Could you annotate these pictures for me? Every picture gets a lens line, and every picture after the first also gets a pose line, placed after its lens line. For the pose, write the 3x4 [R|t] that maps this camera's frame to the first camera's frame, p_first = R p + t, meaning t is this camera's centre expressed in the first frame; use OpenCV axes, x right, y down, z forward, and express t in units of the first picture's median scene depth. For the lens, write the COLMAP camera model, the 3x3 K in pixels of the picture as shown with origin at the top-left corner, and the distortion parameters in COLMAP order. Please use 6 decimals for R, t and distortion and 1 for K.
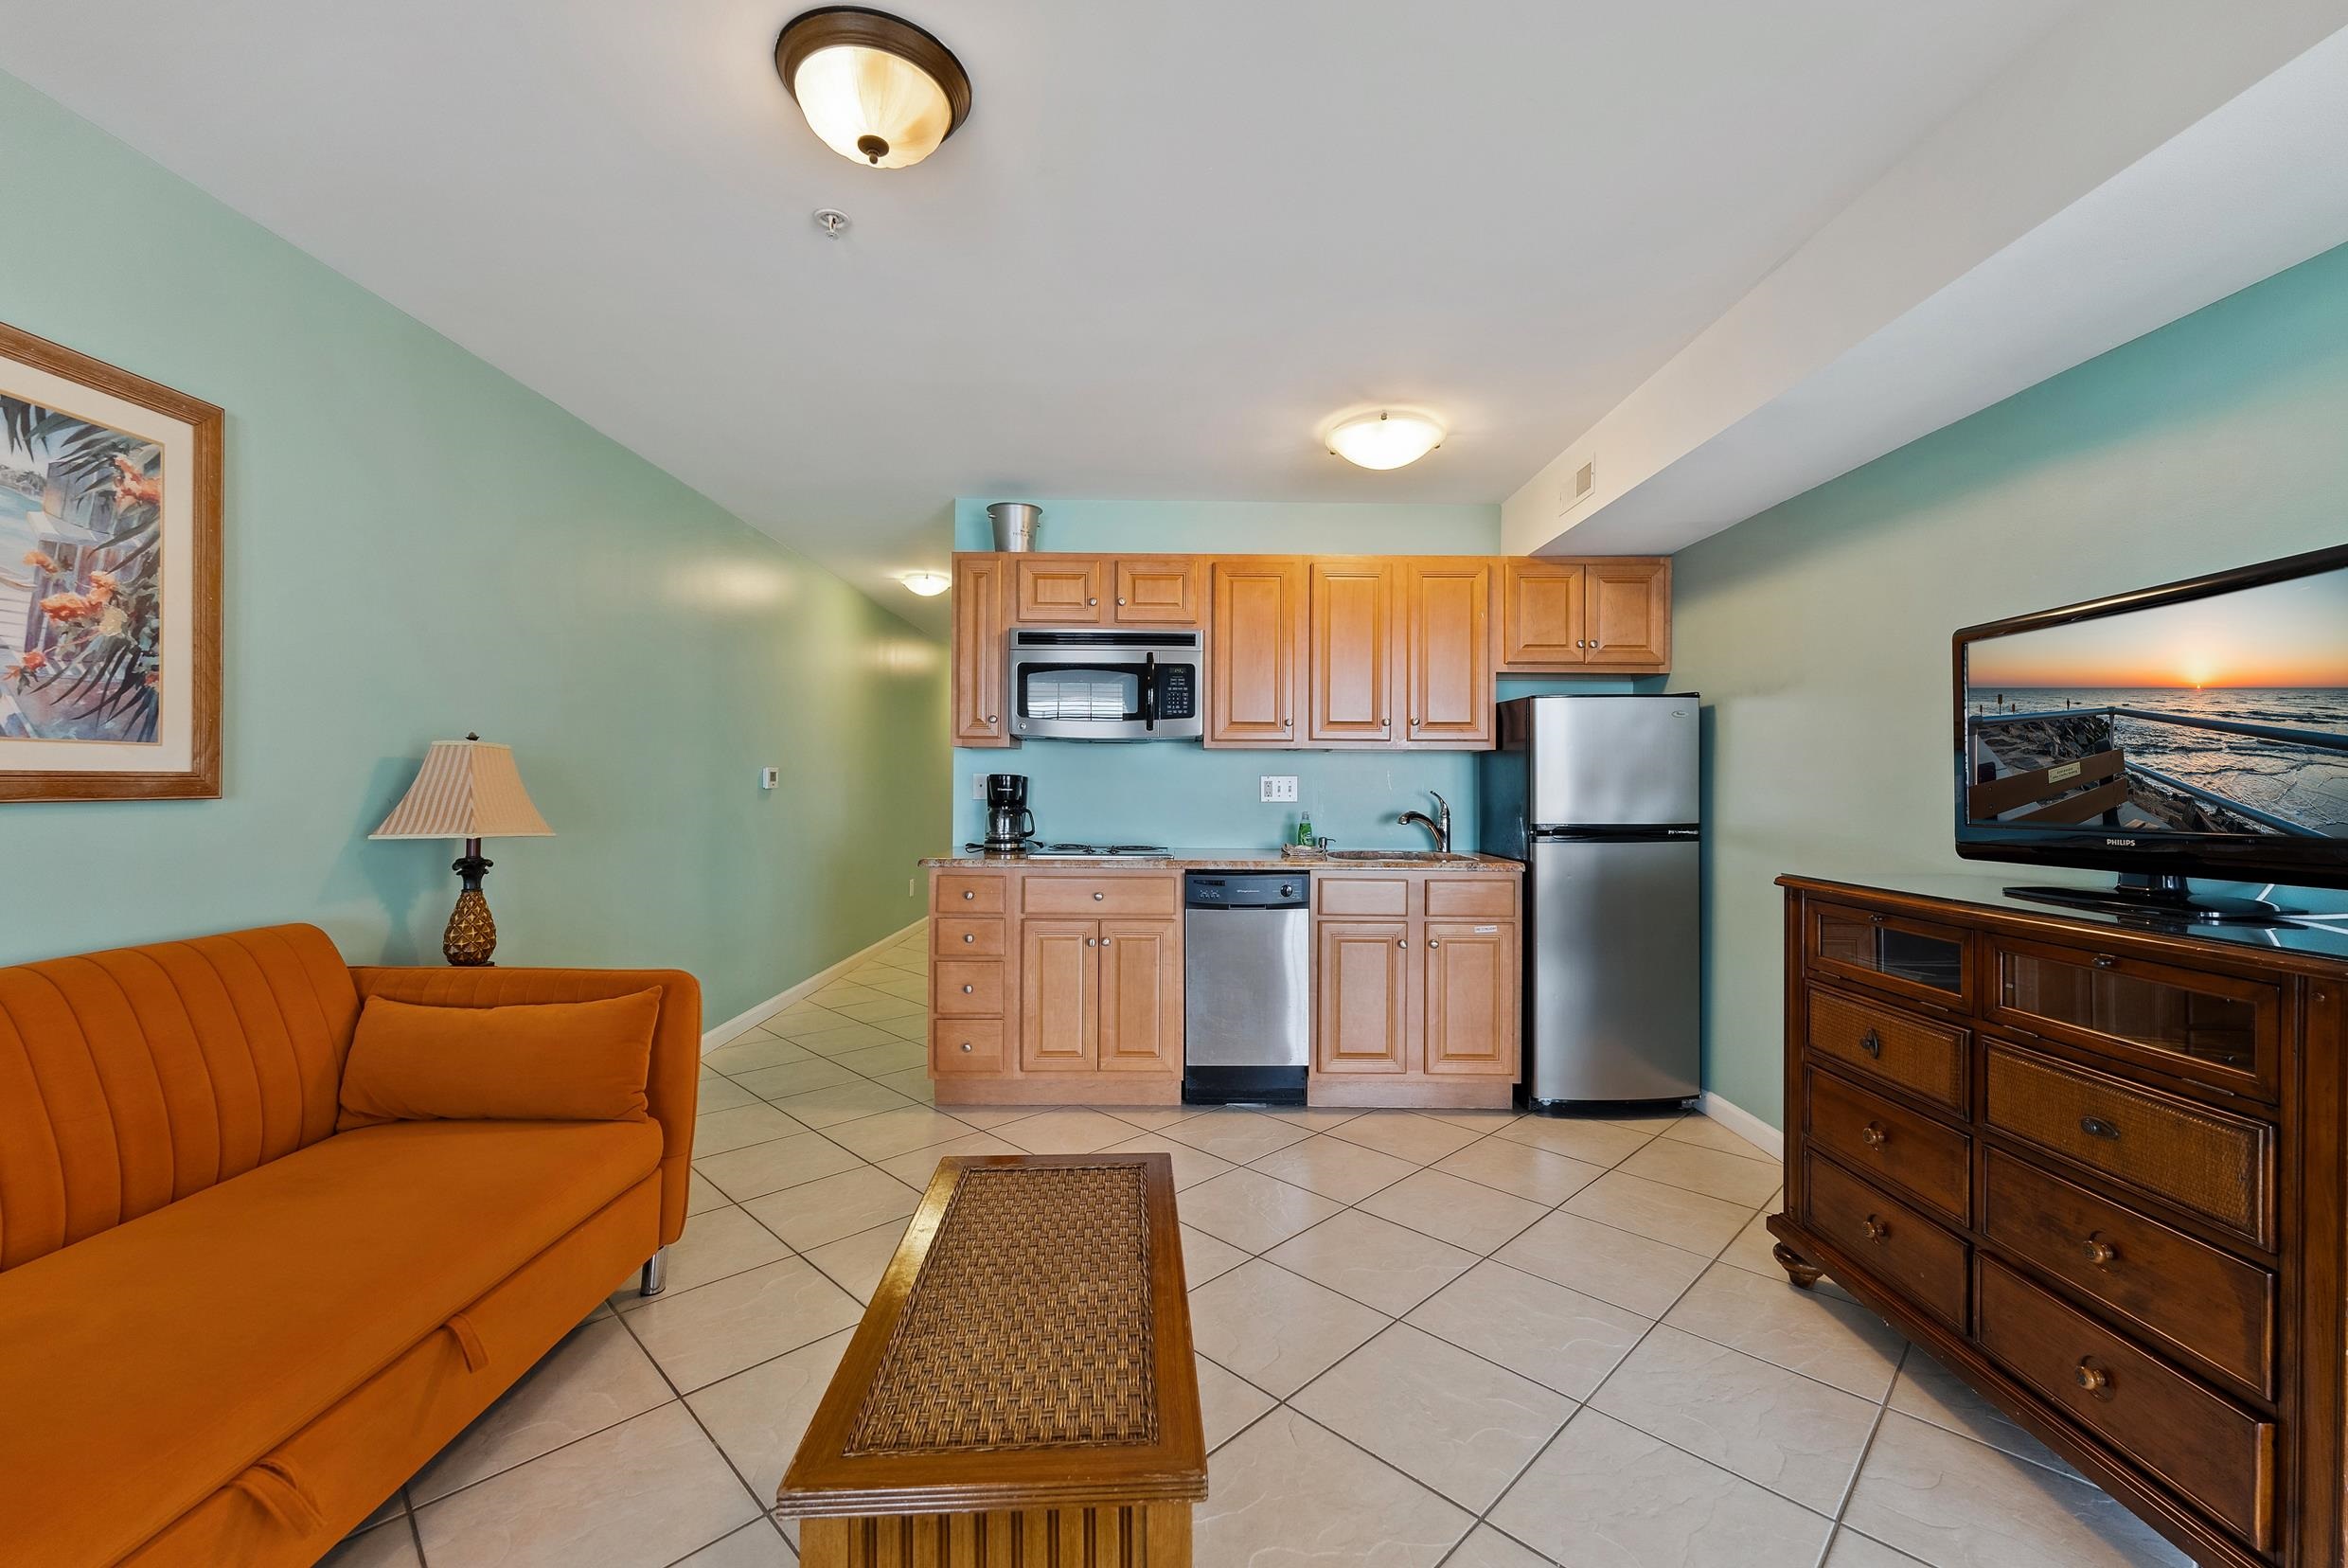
lens RADIAL K [[944.5, 0, 1174.0], [0, 944.5, 784.0], [0, 0, 1]] dist [0.000446, -0.000181]
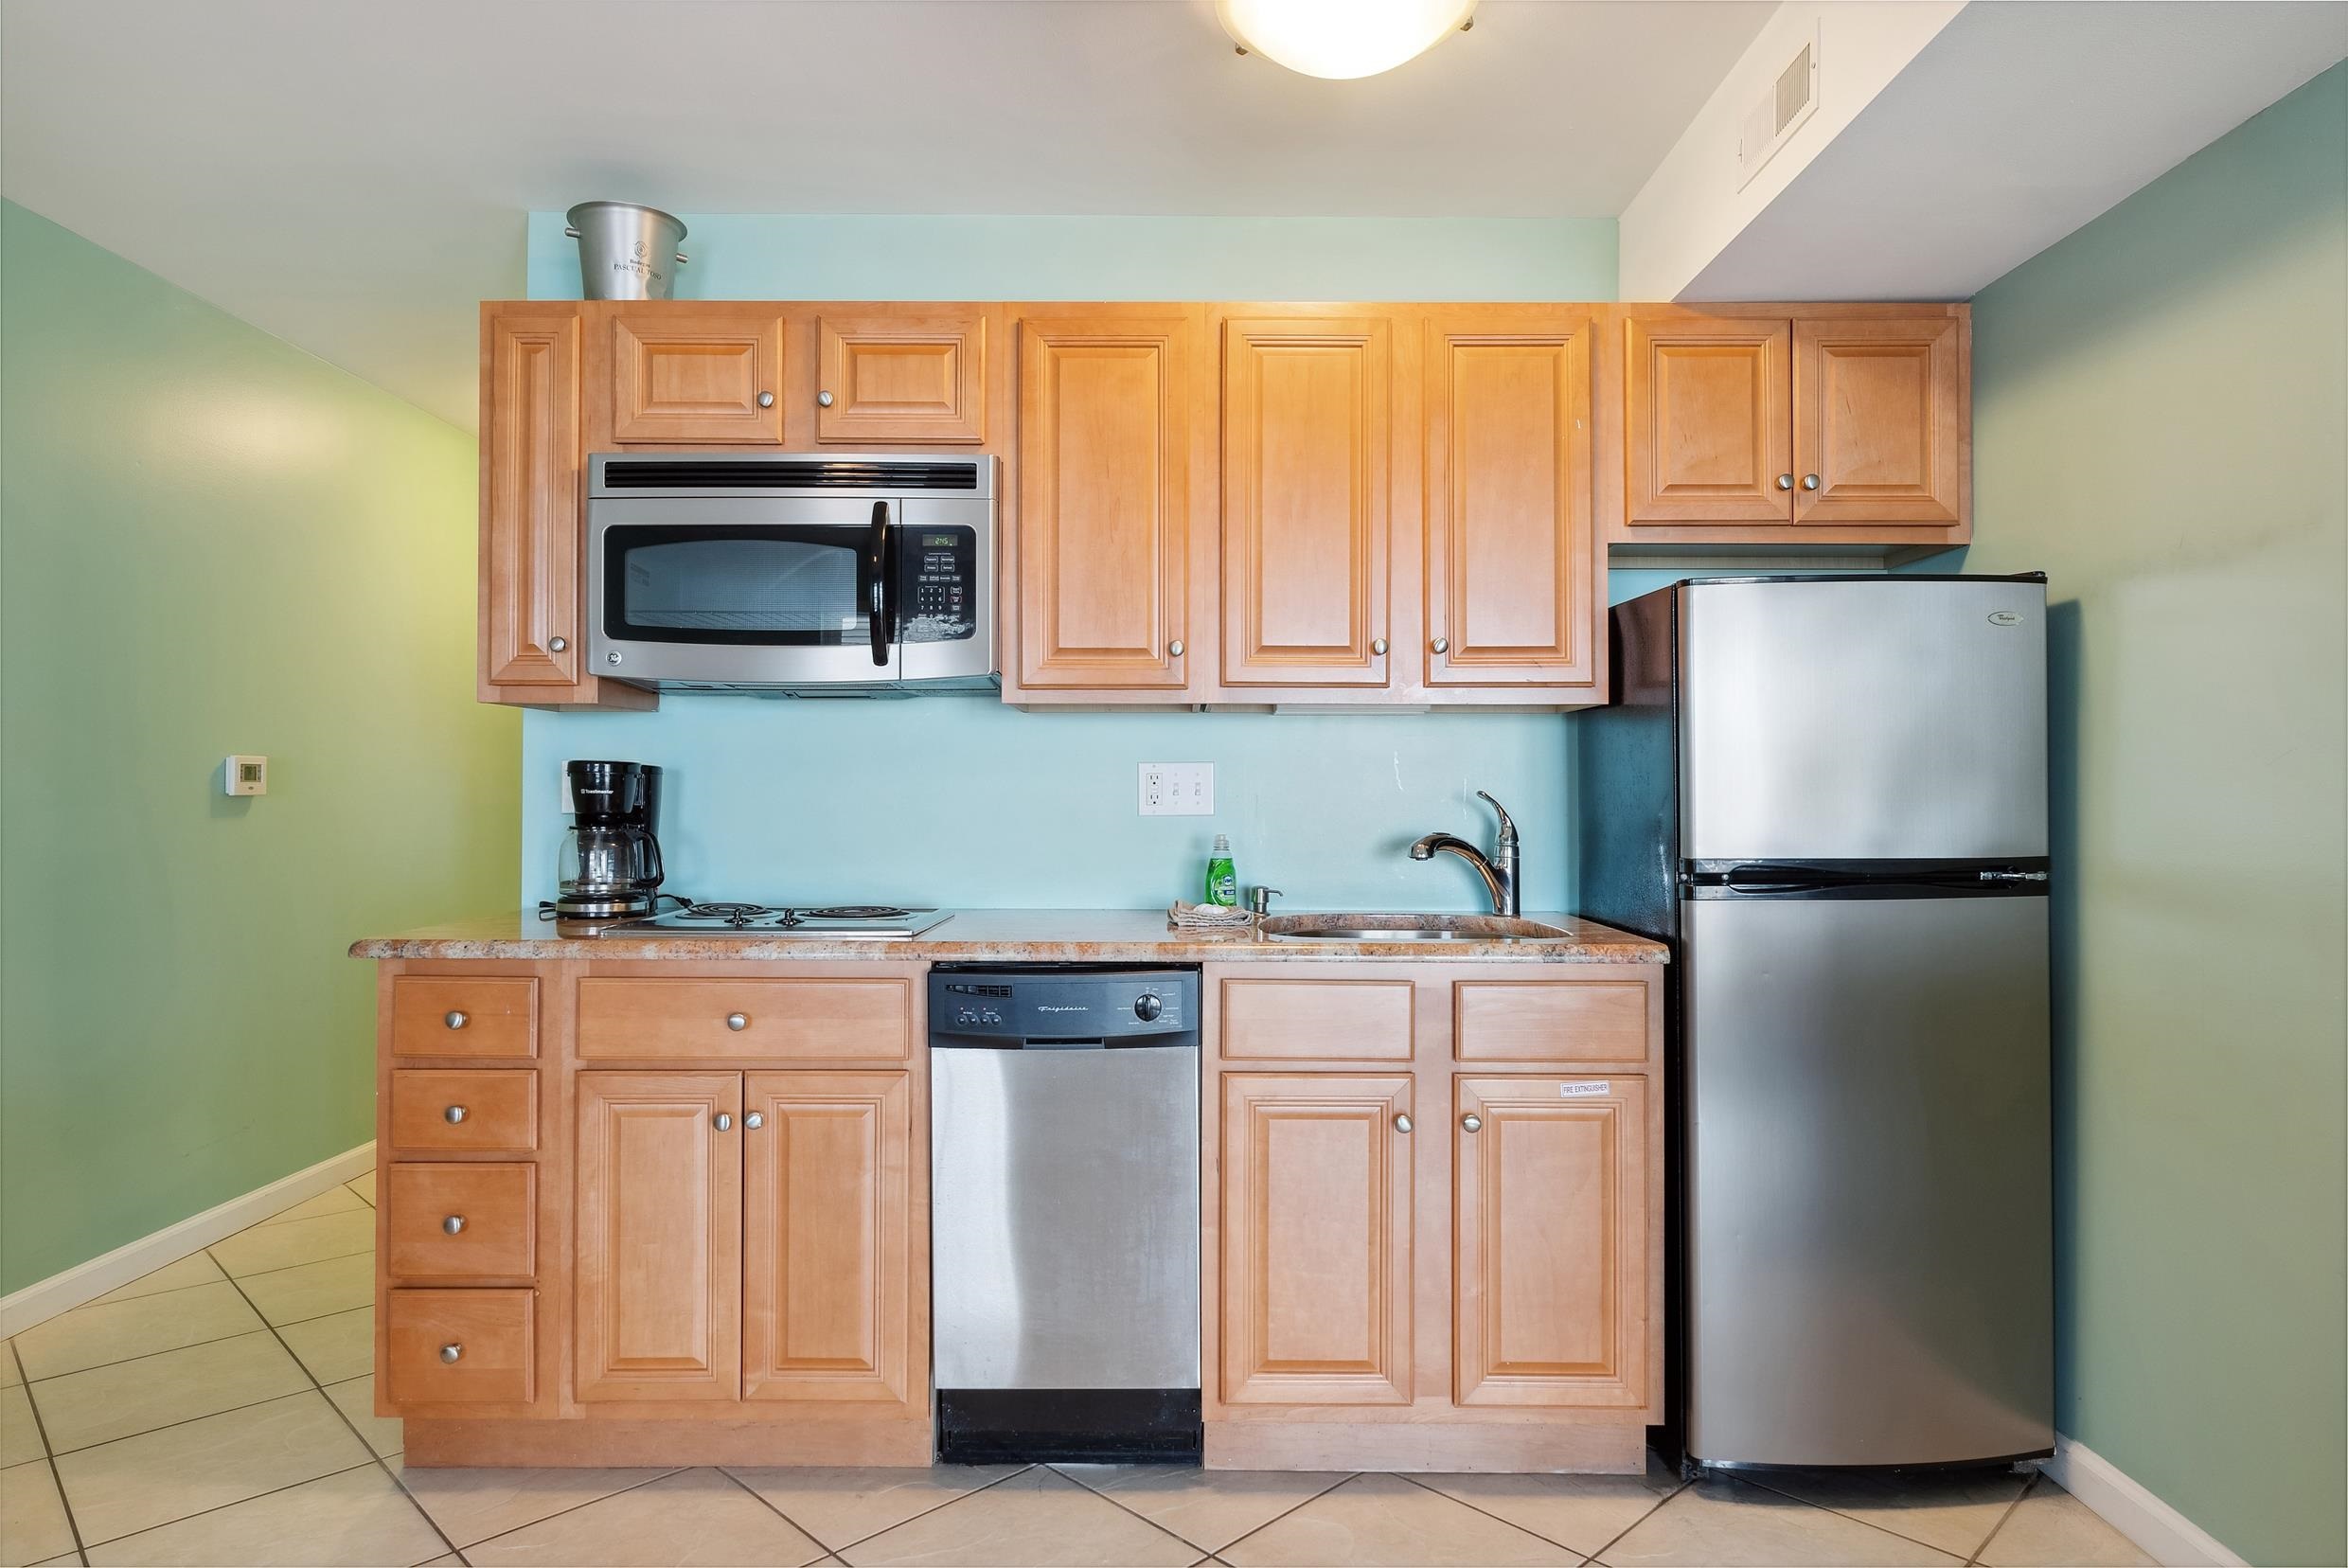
lens RADIAL K [[1354.6, 0, 1174.0], [0, 1354.6, 784.0], [0, 0, 1]] dist [-0.001228, 0.002121]
pose [[0.999983, -0.004247, -0.003872, 0.133172], [0.004210, 0.999946, -0.009537, 0.010961], [0.003912, 0.009521, 0.999947, 0.338719]]
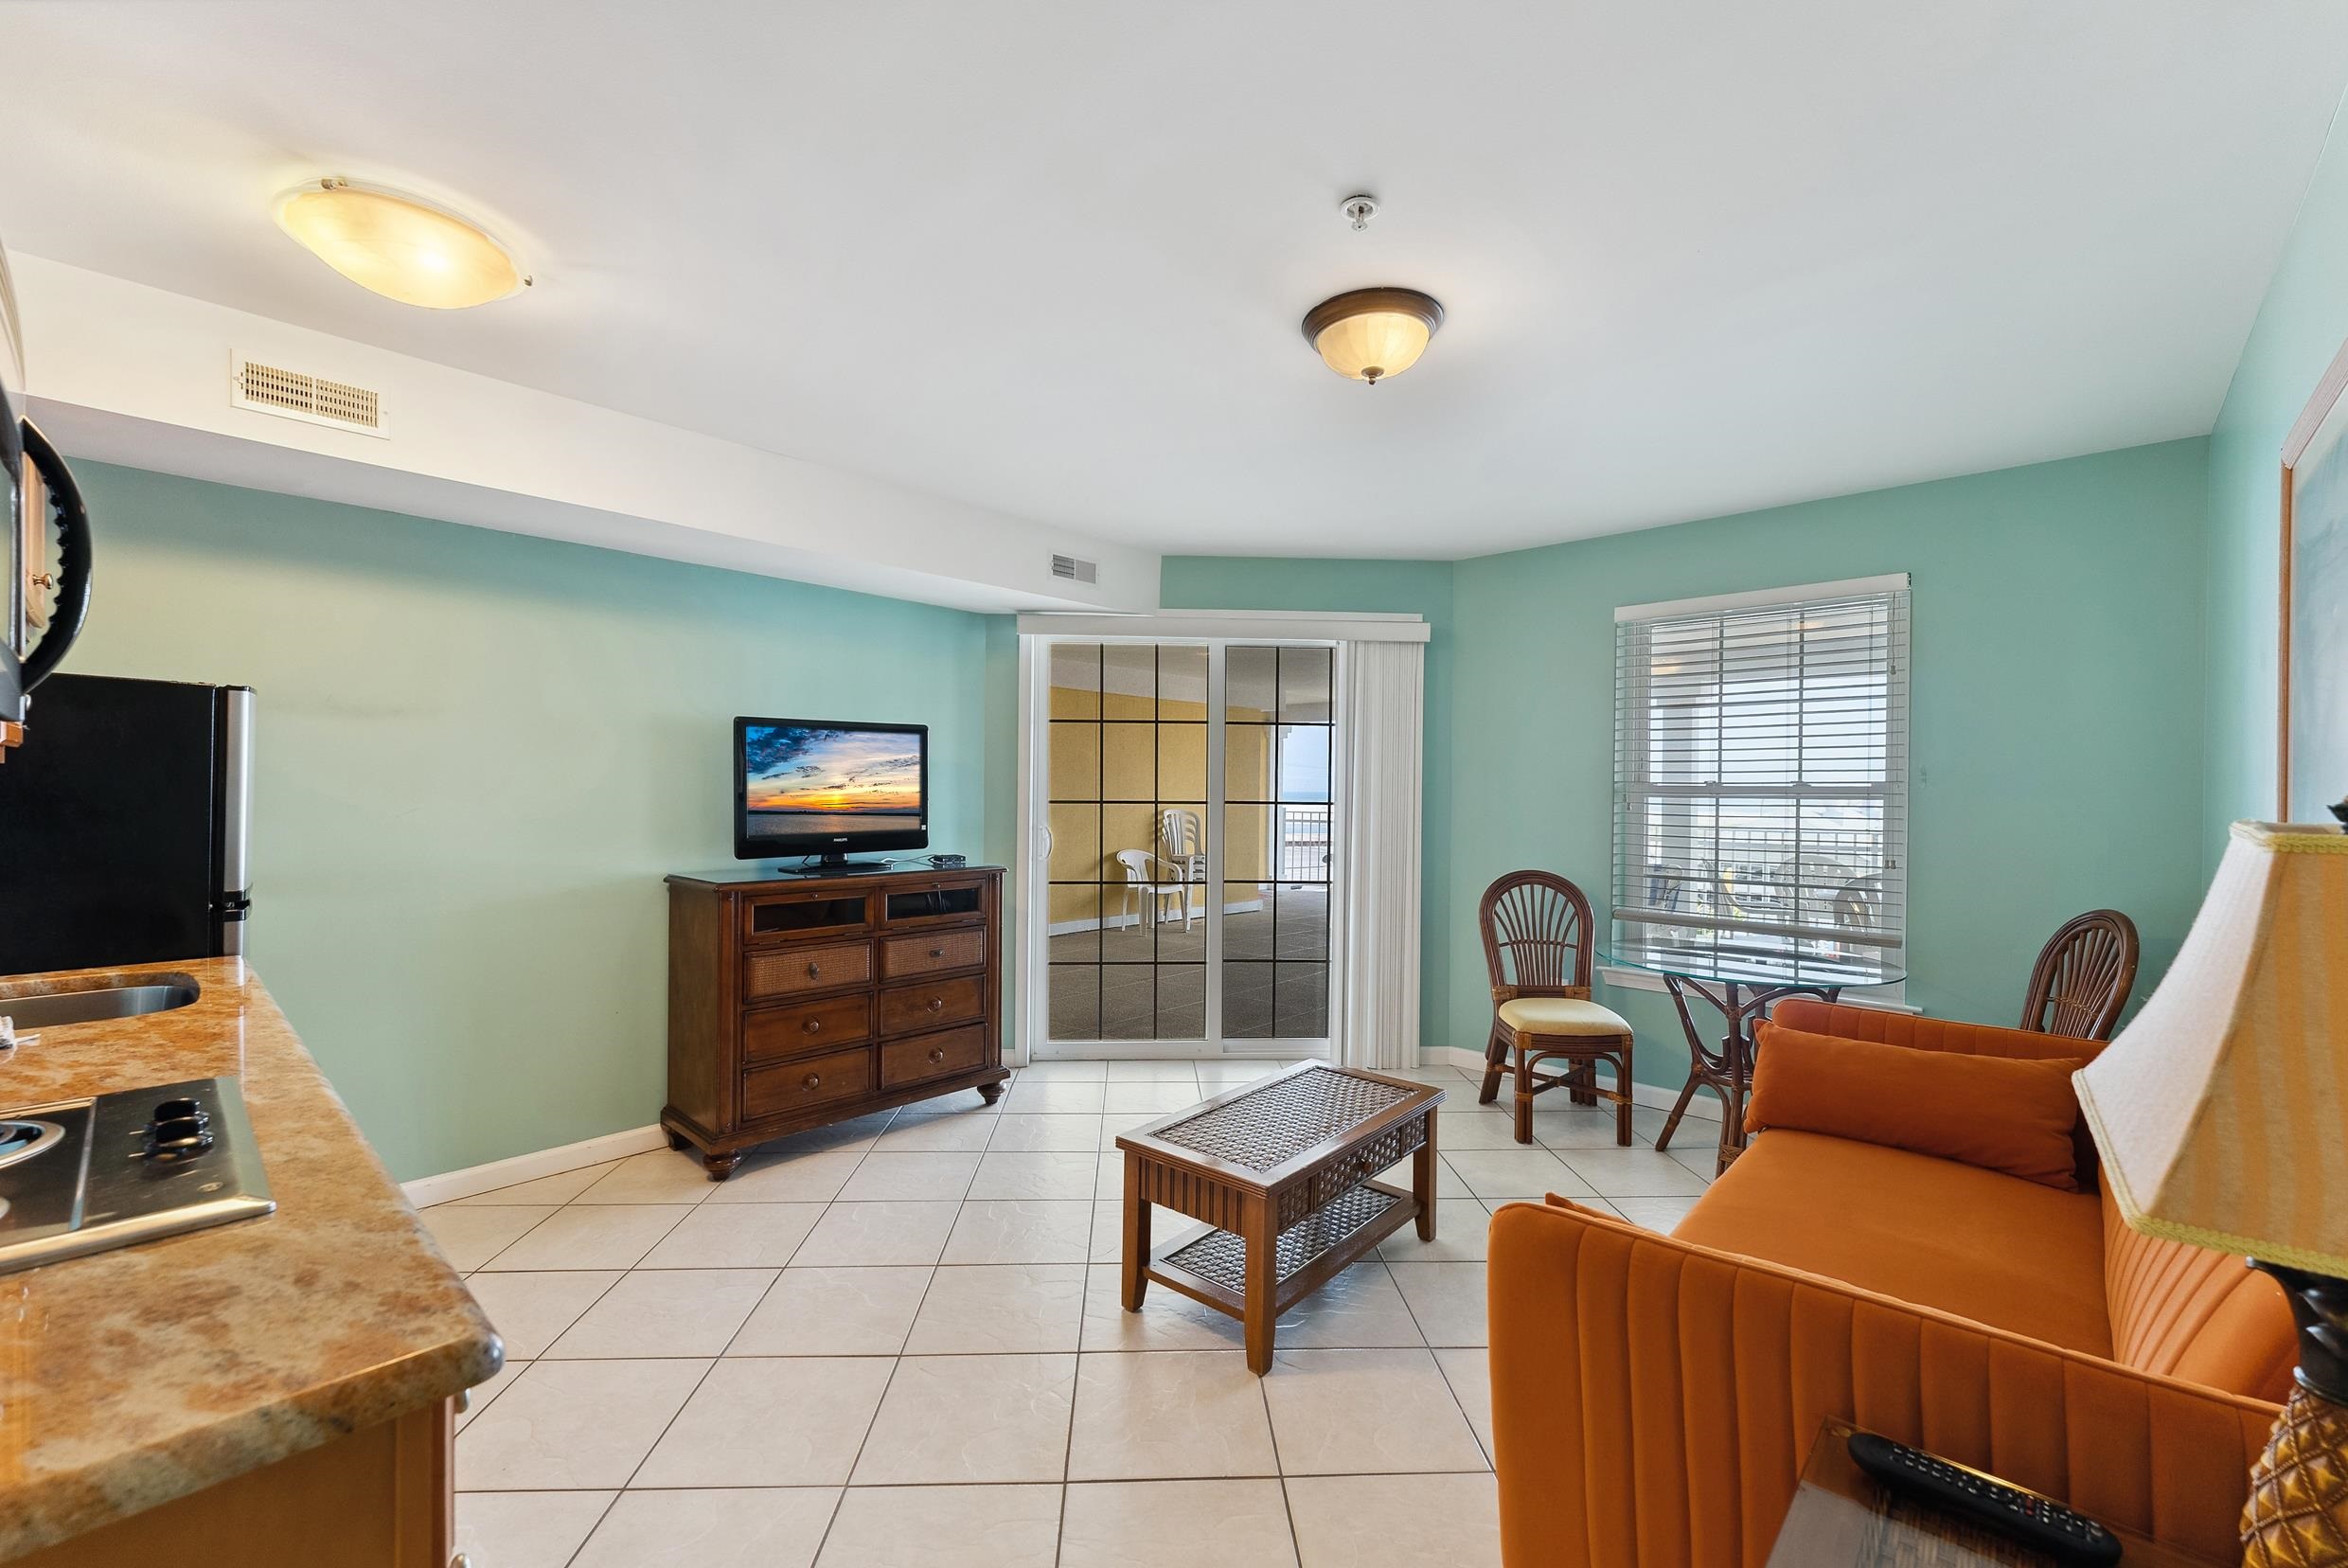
lens RADIAL K [[967.0, 0, 1170.0], [0, 967.0, 801.9], [0, 0, 1]] dist [0.001406, -0.000067]
pose [[-0.726980, -0.025641, 0.686180, -0.503825], [-0.016215, 0.999665, 0.020176, -0.038274], [-0.686467, 0.003541, -0.727152, 1.036632]]
